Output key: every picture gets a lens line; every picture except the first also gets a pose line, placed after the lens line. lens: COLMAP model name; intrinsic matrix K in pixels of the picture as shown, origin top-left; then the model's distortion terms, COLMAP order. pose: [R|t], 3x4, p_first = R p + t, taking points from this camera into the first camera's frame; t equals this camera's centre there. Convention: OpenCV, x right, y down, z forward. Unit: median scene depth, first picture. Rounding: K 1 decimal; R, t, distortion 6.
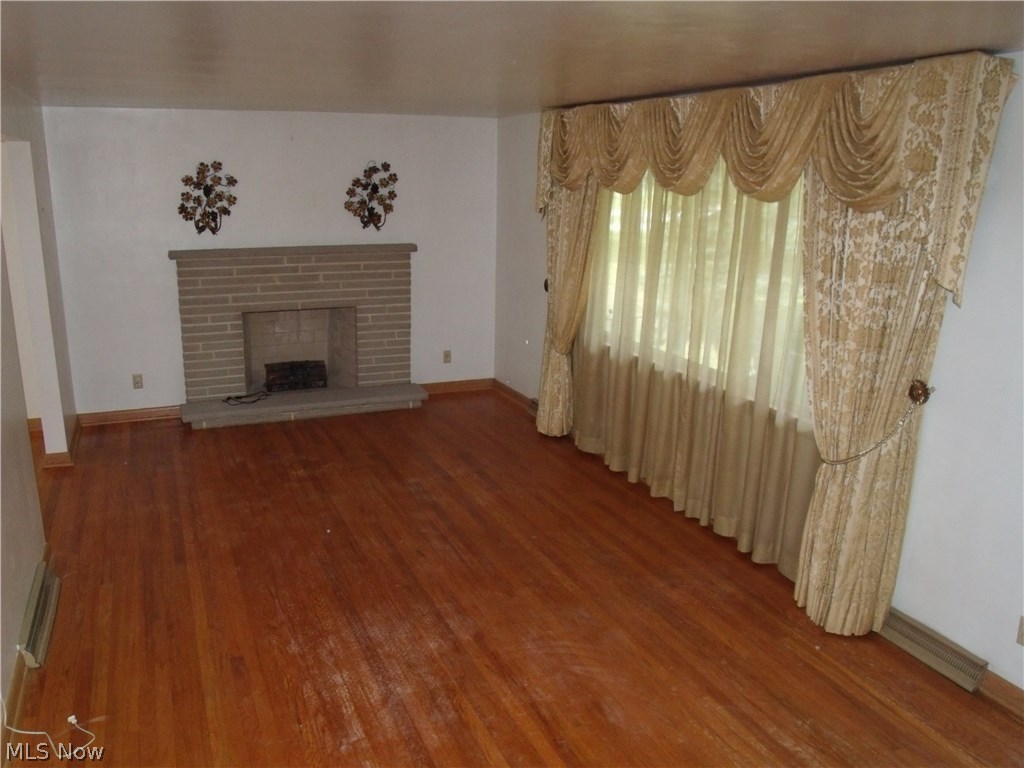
lens RADIAL K [[825.4, 0, 505.8], [0, 825.4, 399.0], [0, 0, 1]] dist [-0.140284, 0.138865]
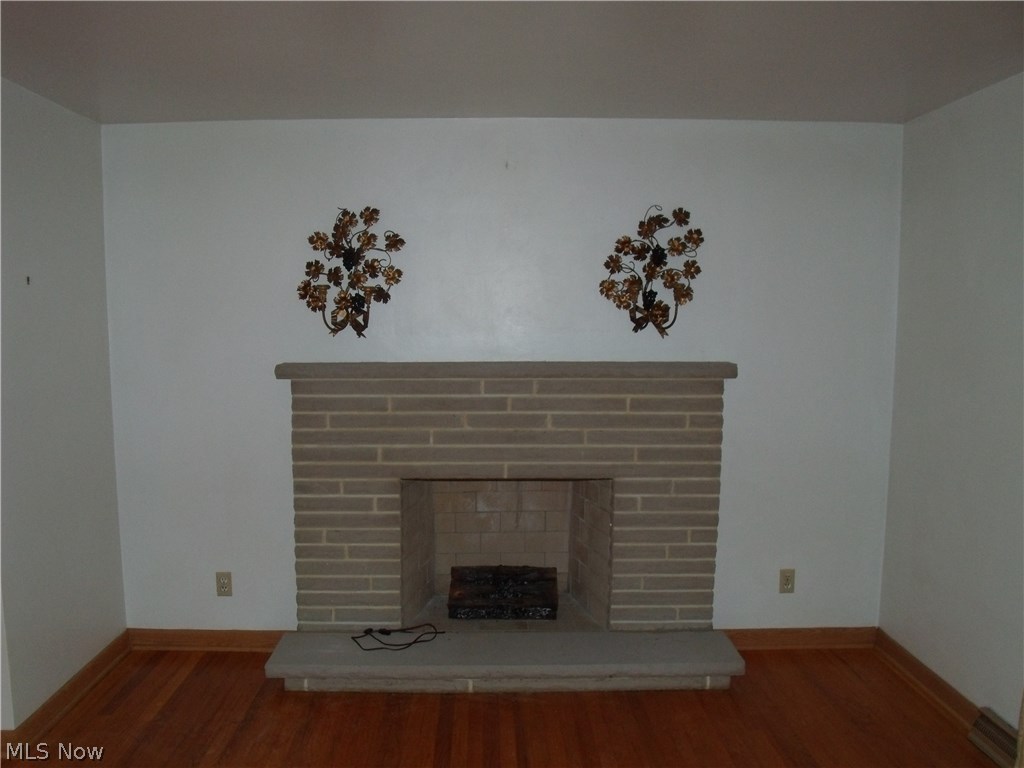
lens RADIAL K [[825.4, 0, 505.8], [0, 825.4, 399.0], [0, 0, 1]] dist [-0.140284, 0.138865]
pose [[0.923128, 0.026166, -0.383601, -0.047156], [-0.087277, 0.985899, -0.142781, -0.084306], [0.374455, 0.165285, 0.912395, 0.501101]]
